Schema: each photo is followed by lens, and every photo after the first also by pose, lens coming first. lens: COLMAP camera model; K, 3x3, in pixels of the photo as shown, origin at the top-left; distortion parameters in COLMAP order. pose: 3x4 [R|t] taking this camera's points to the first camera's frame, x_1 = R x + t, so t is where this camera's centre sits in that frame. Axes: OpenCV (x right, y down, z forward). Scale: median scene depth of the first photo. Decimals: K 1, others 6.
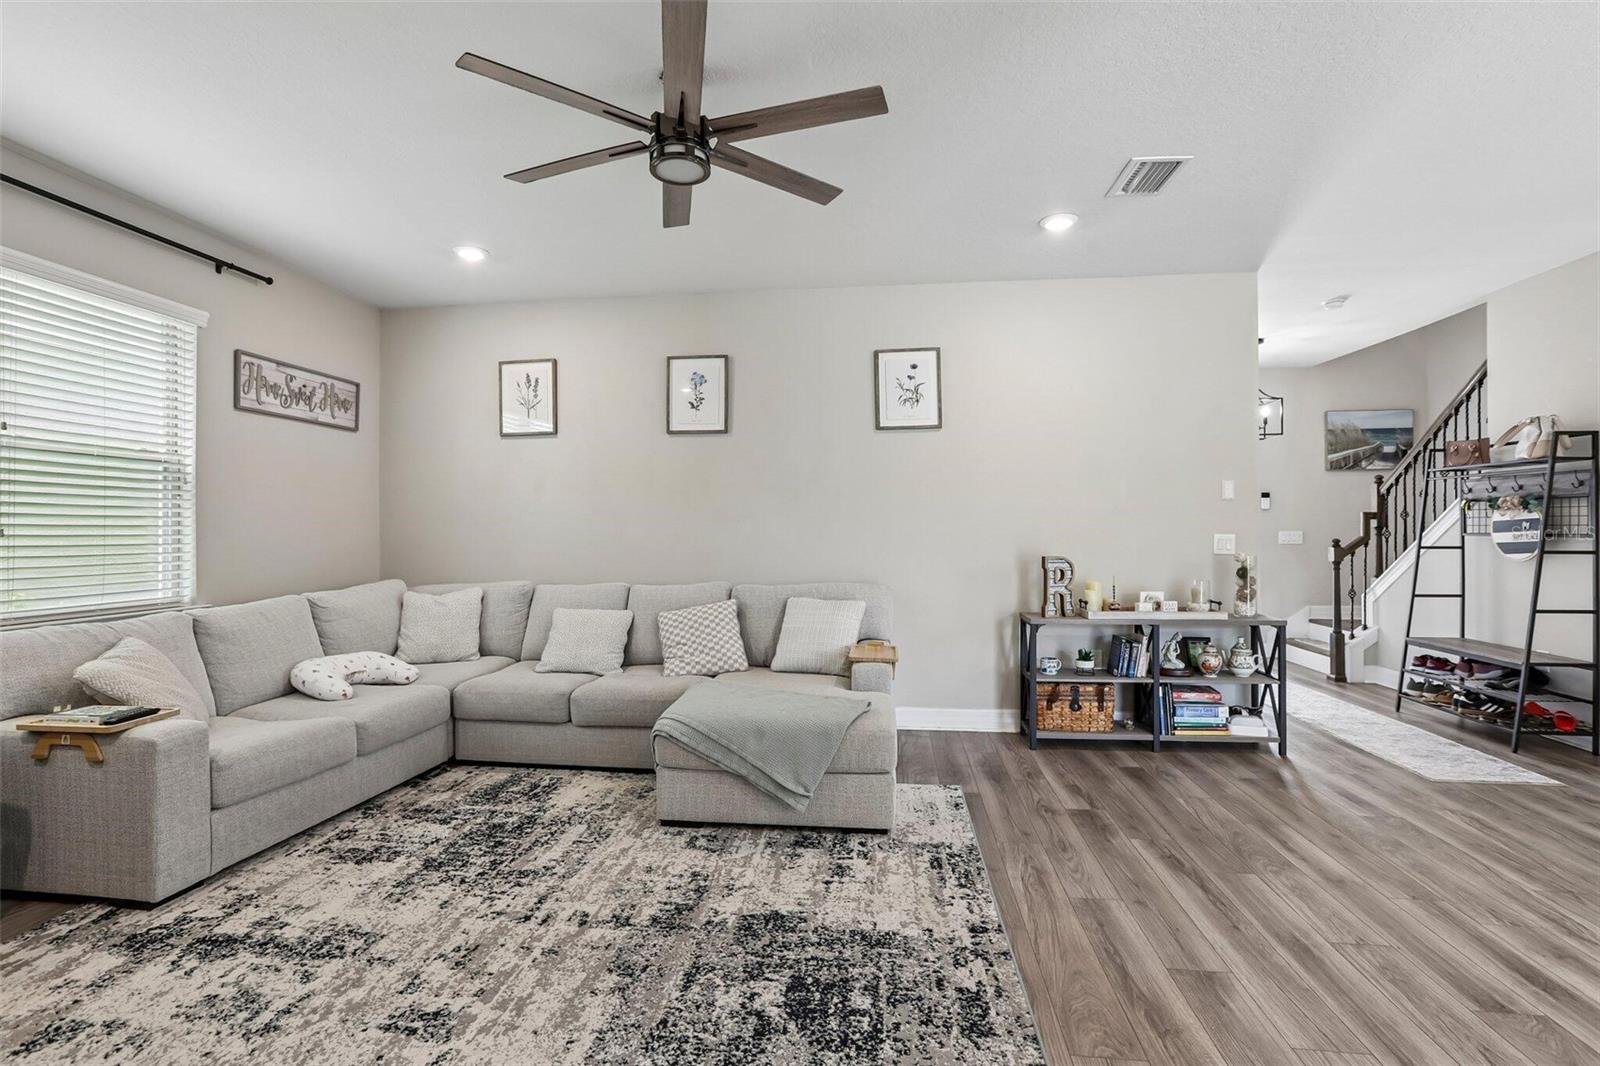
lens RADIAL K [[739.7, 0, 823.0], [0, 739.7, 534.0], [0, 0, 1]] dist [-0.034045, 0.012961]
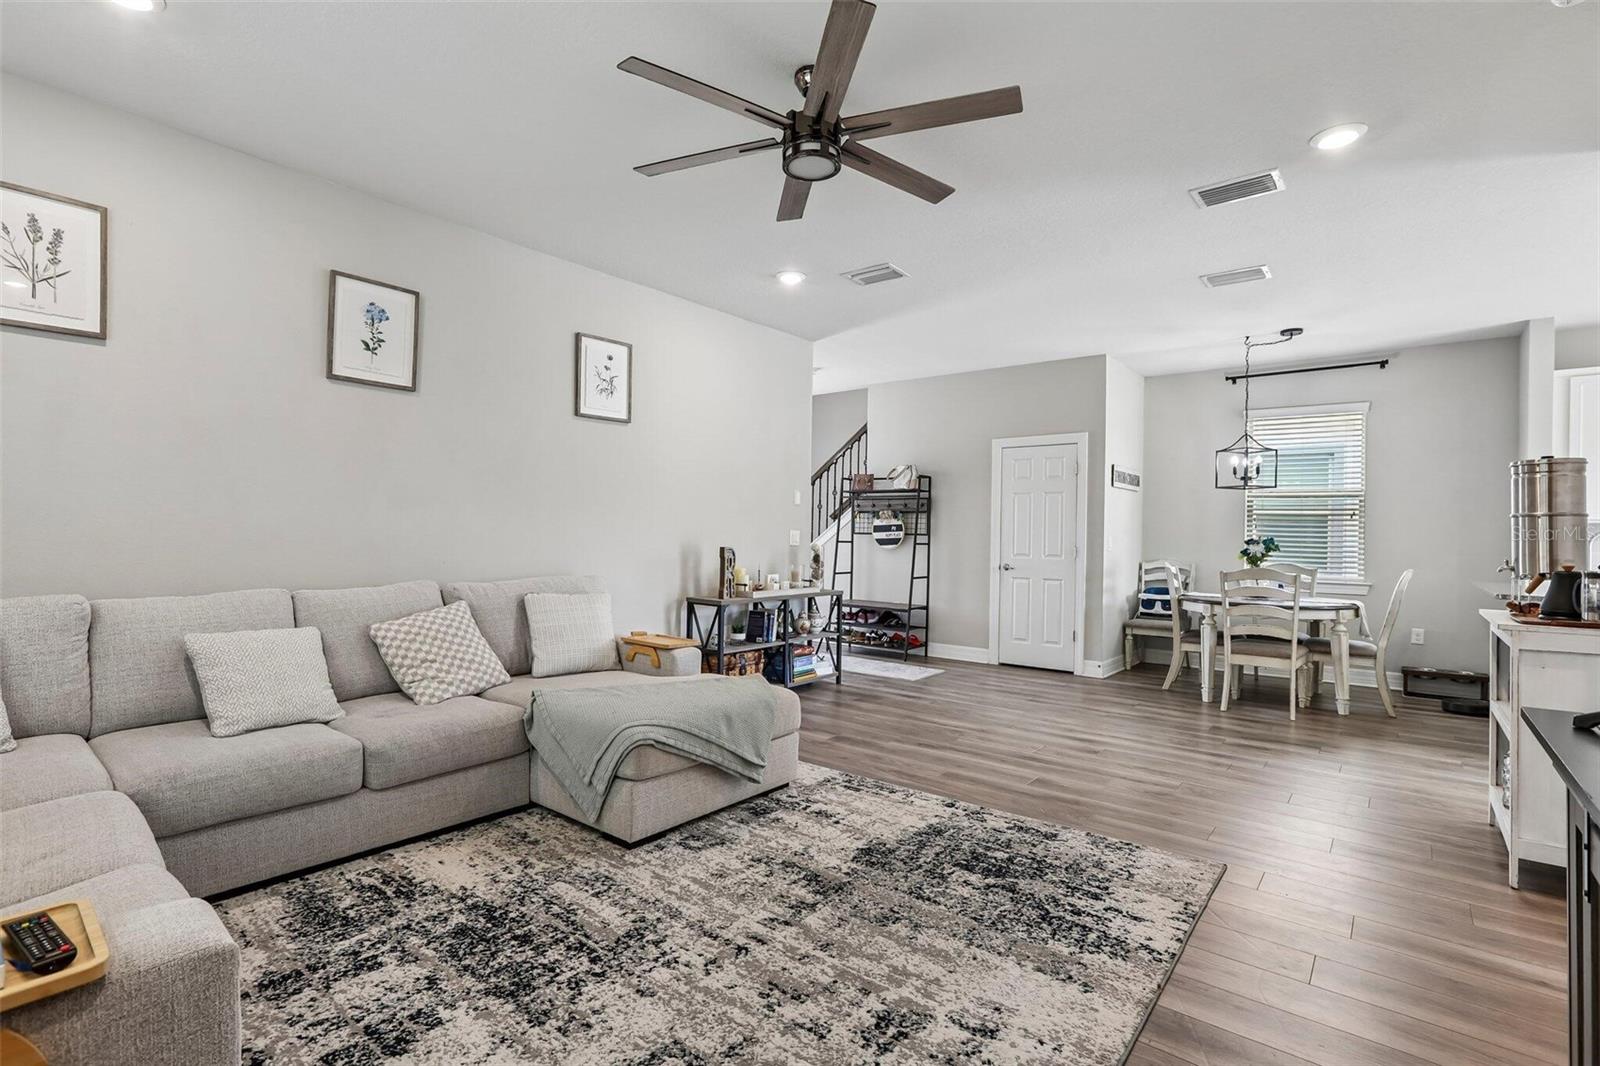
lens RADIAL K [[739.7, 0, 813.2], [0, 739.7, 529.2], [0, 0, 1]] dist [-0.034045, 0.012961]
pose [[0.535900, 0.018056, 0.844088, -0.875169], [-0.010443, 0.999837, -0.014758, 0.026515], [-0.844217, -0.000906, 0.536001, 0.359273]]
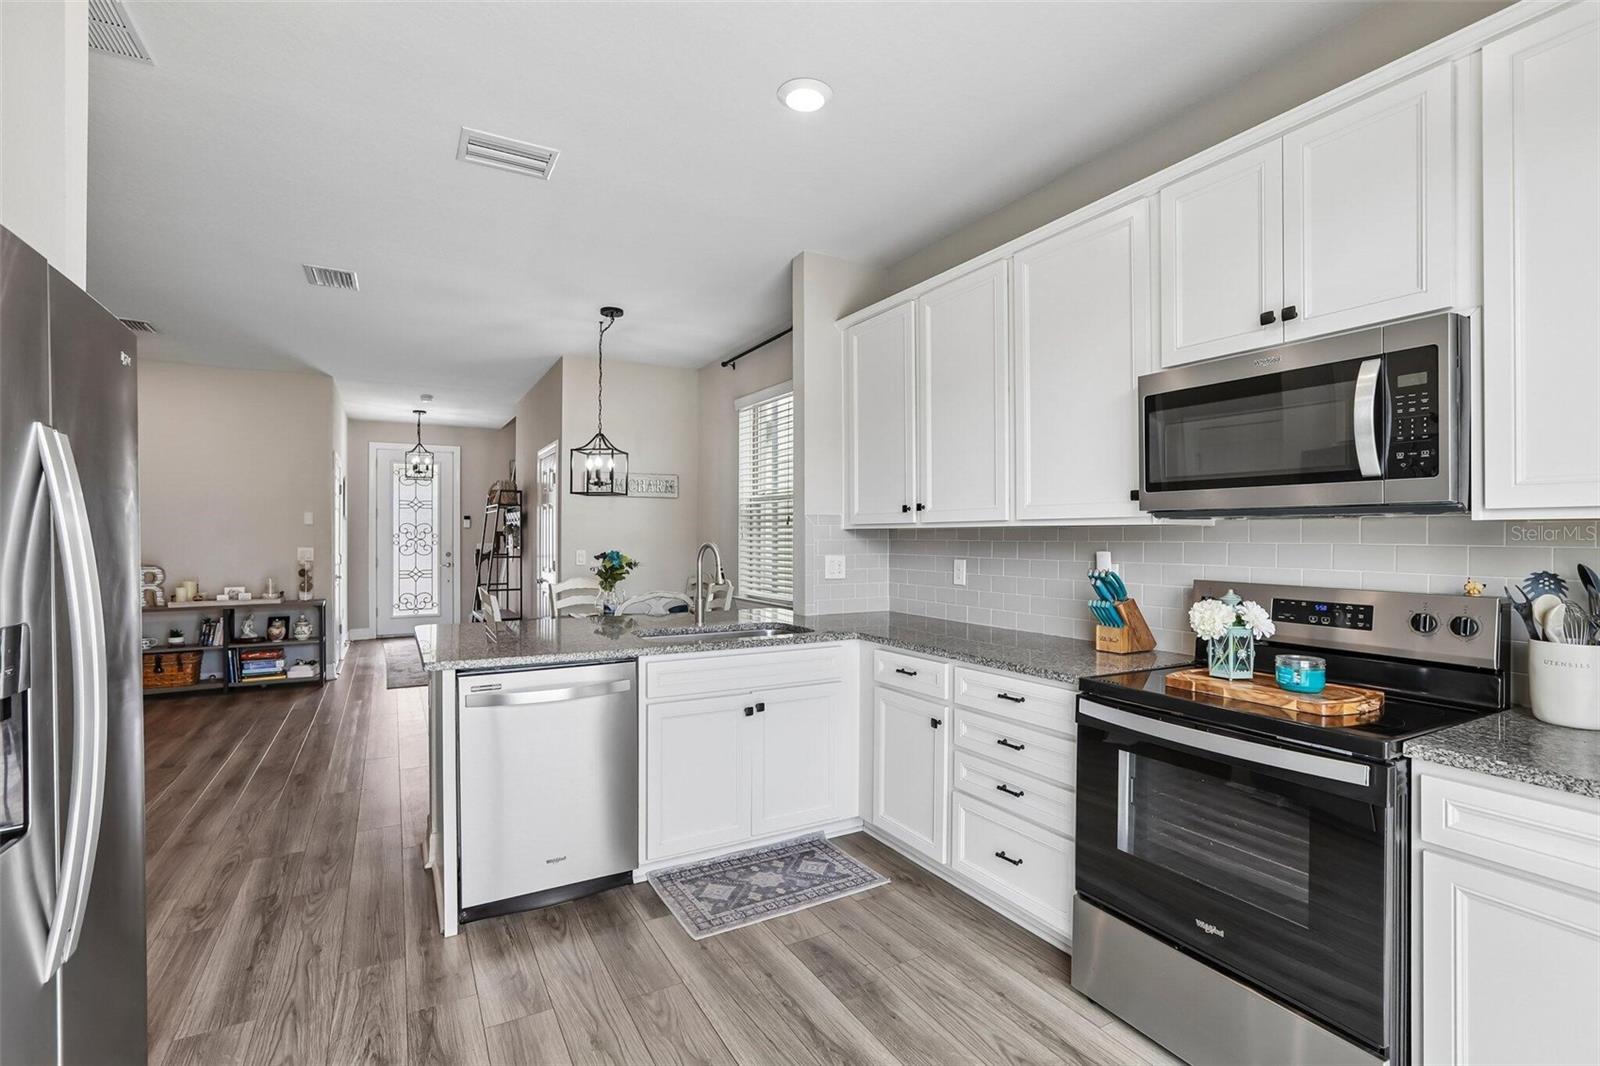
lens RADIAL K [[739.7, 0, 807.5], [0, 739.7, 524.1], [0, 0, 1]] dist [-0.034045, 0.012961]
pose [[0.818474, 0.009521, 0.574464, 0.794316], [0.004073, 0.999741, -0.022372, -0.015416], [-0.574529, 0.020651, 0.818224, -1.246814]]
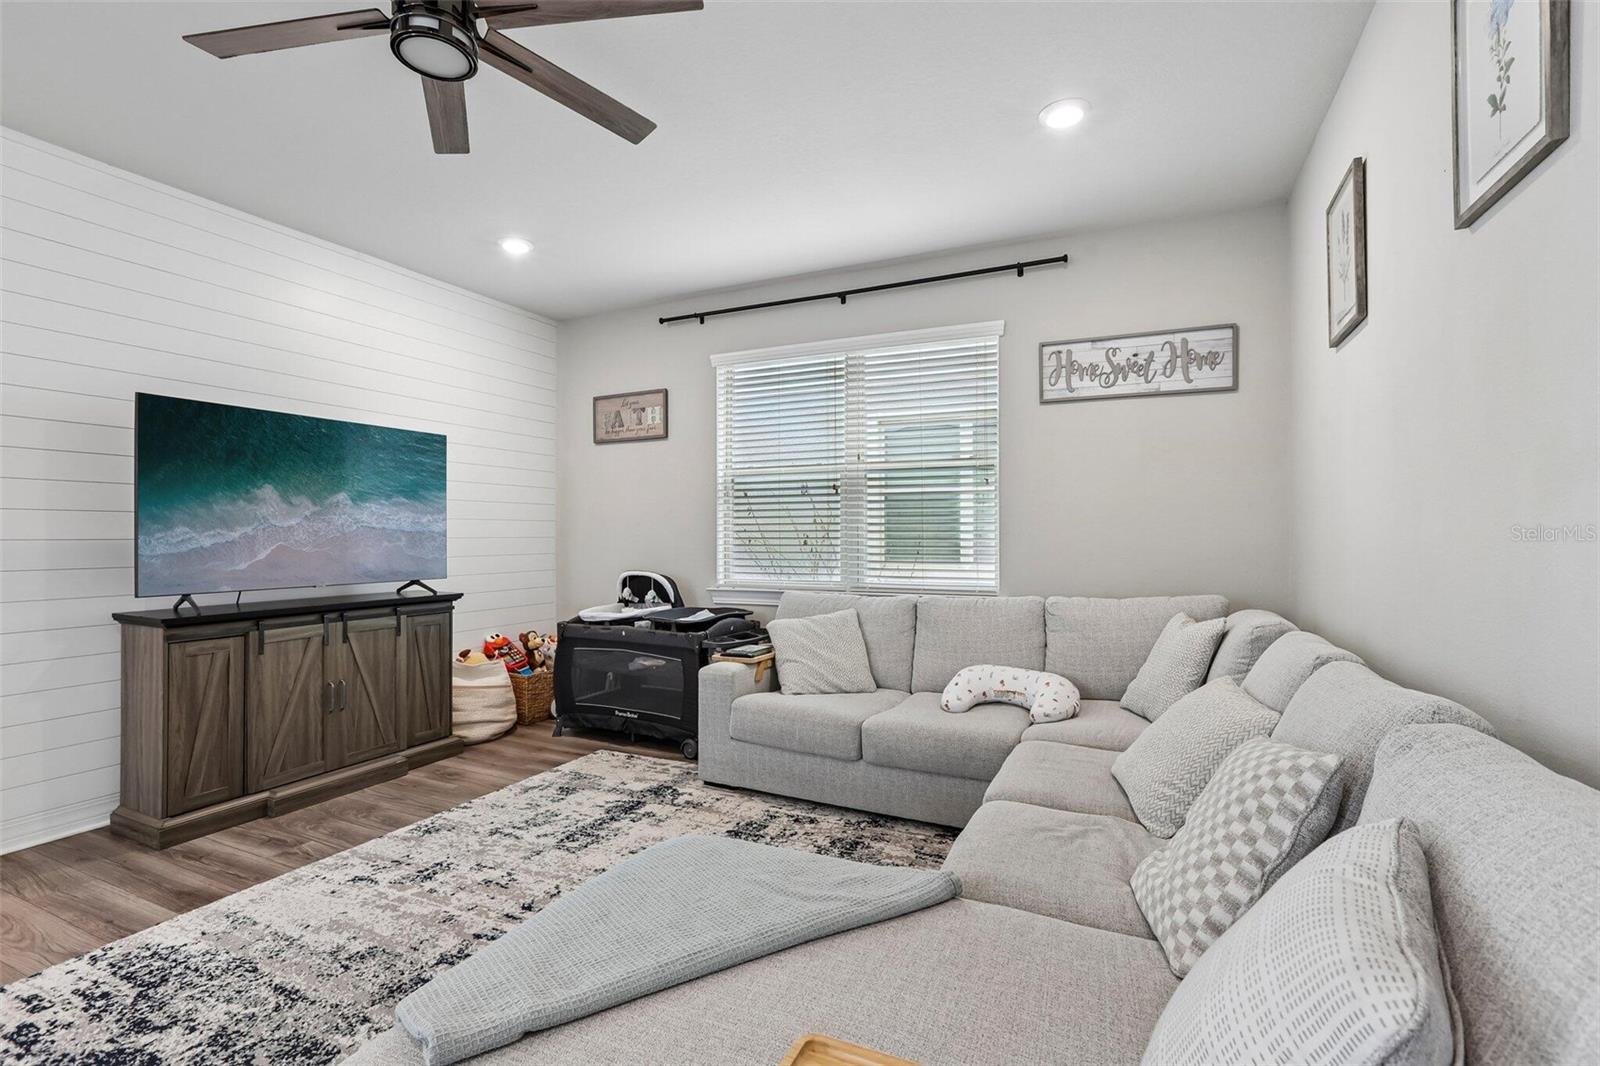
lens RADIAL K [[739.7, 0, 788.5], [0, 739.7, 530.5], [0, 0, 1]] dist [-0.034045, 0.012961]
pose [[-0.351756, -0.004045, -0.936083, 0.321790], [-0.006218, 0.999979, -0.001984, 0.006582], [0.936071, 0.005122, -0.351774, 1.326232]]
